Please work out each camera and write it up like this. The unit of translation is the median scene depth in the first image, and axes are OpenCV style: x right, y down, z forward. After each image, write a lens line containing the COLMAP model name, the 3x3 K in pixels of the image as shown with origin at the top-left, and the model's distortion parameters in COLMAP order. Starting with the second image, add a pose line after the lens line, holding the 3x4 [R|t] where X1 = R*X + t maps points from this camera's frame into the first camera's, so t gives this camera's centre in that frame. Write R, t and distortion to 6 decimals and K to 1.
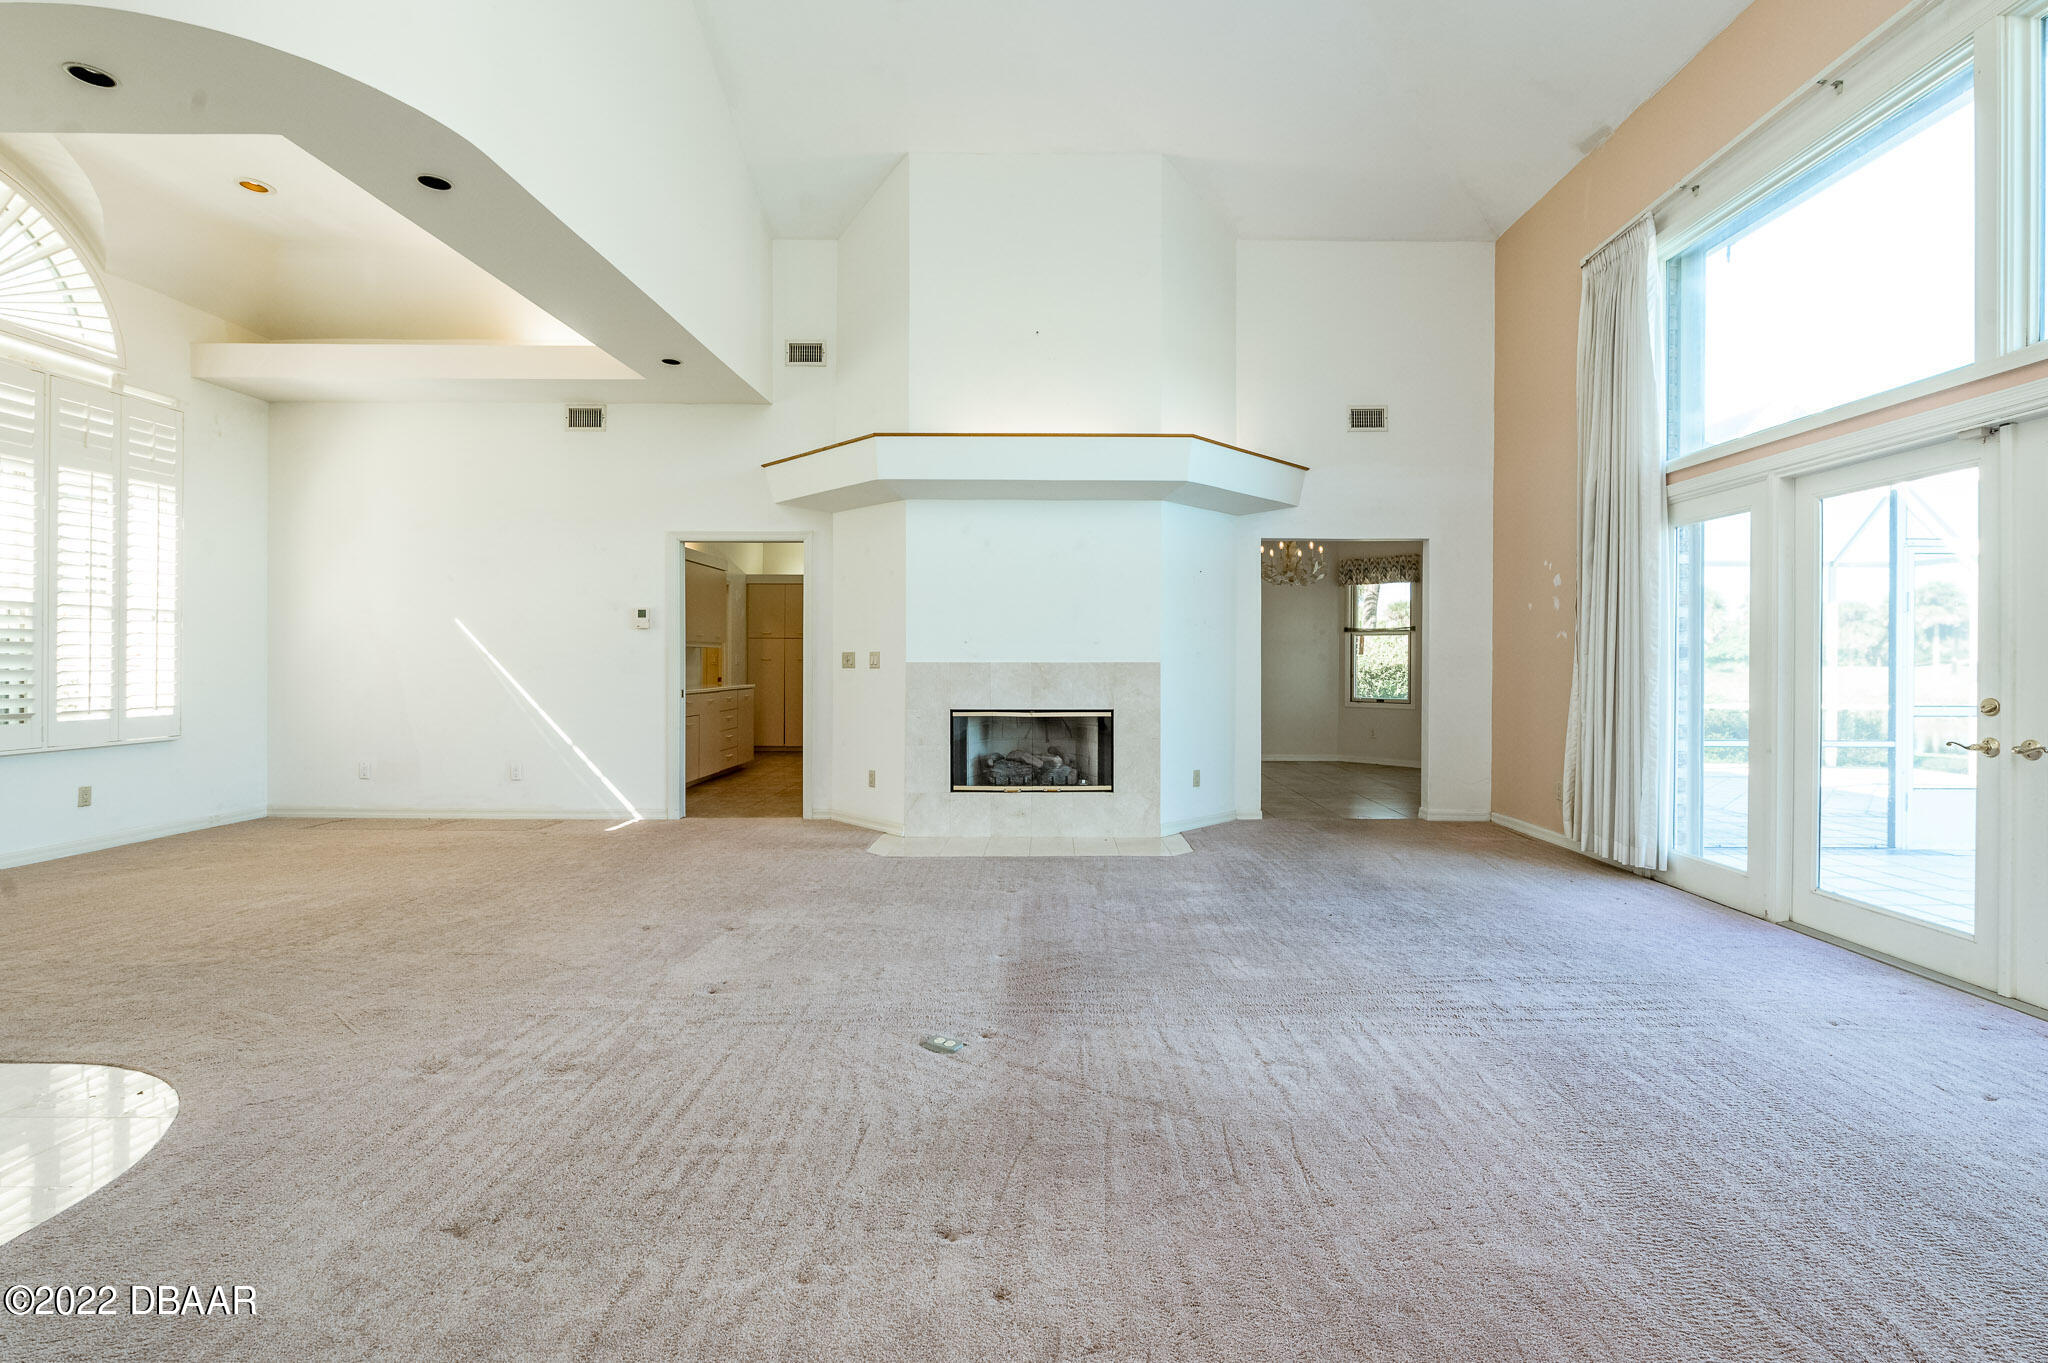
lens RADIAL K [[892.3, 0, 1021.2], [0, 892.3, 665.1], [0, 0, 1]] dist [-0.004381, -0.000570]
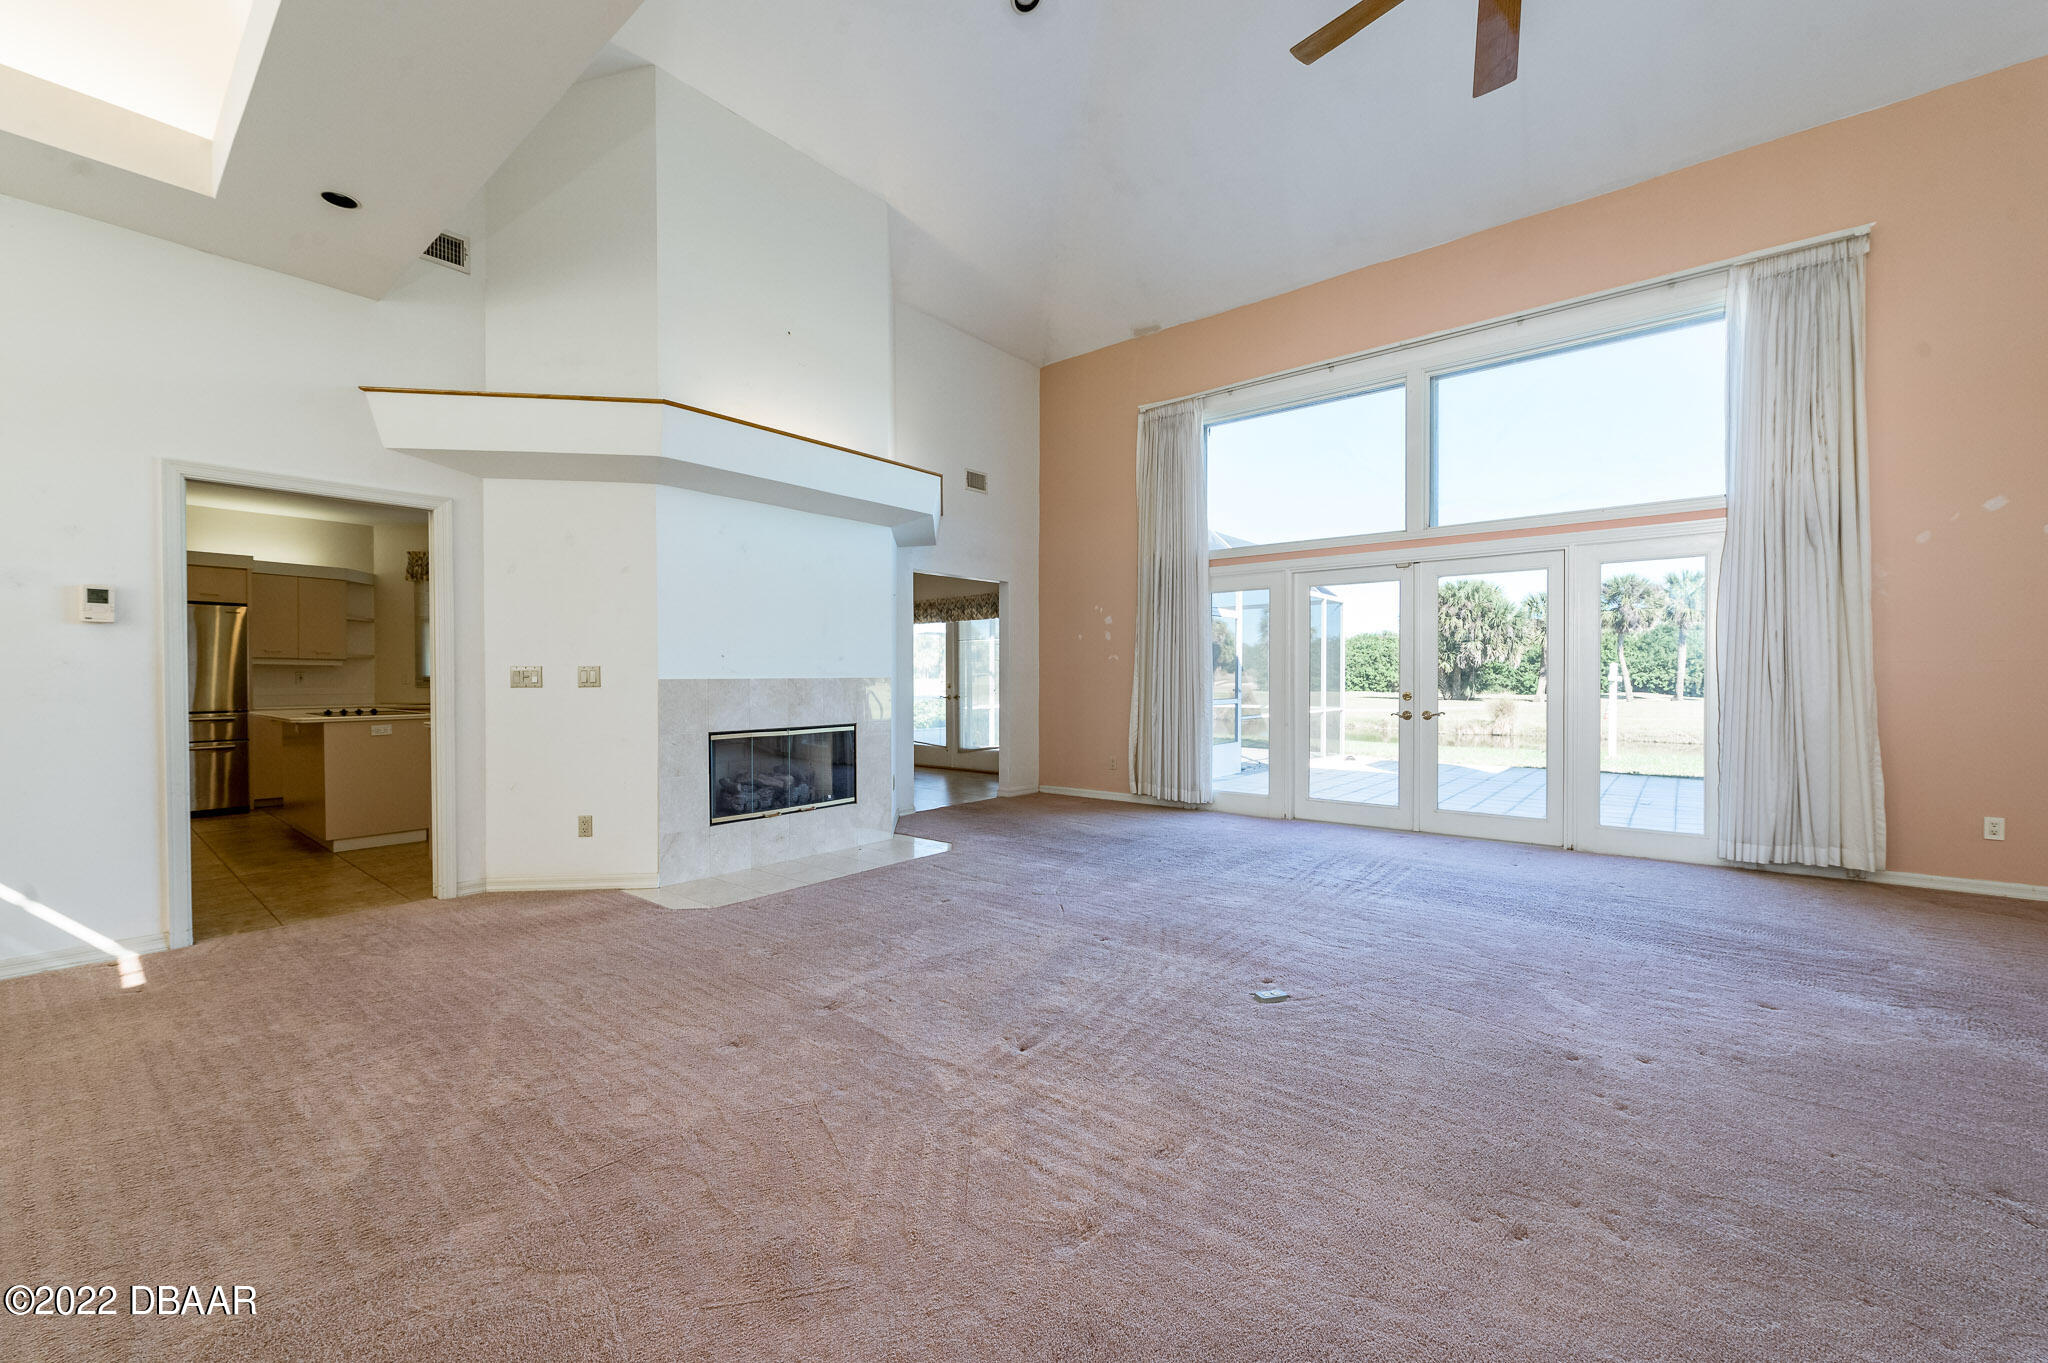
lens RADIAL K [[812.2, 0, 1018.9], [0, 812.2, 692.4], [0, 0, 1]] dist [-0.008223, 0.000070]
pose [[0.630377, -0.019762, 0.776037, -0.507114], [0.009650, 0.999798, 0.017621, -0.000913], [-0.776229, -0.003619, 0.630441, 0.260228]]
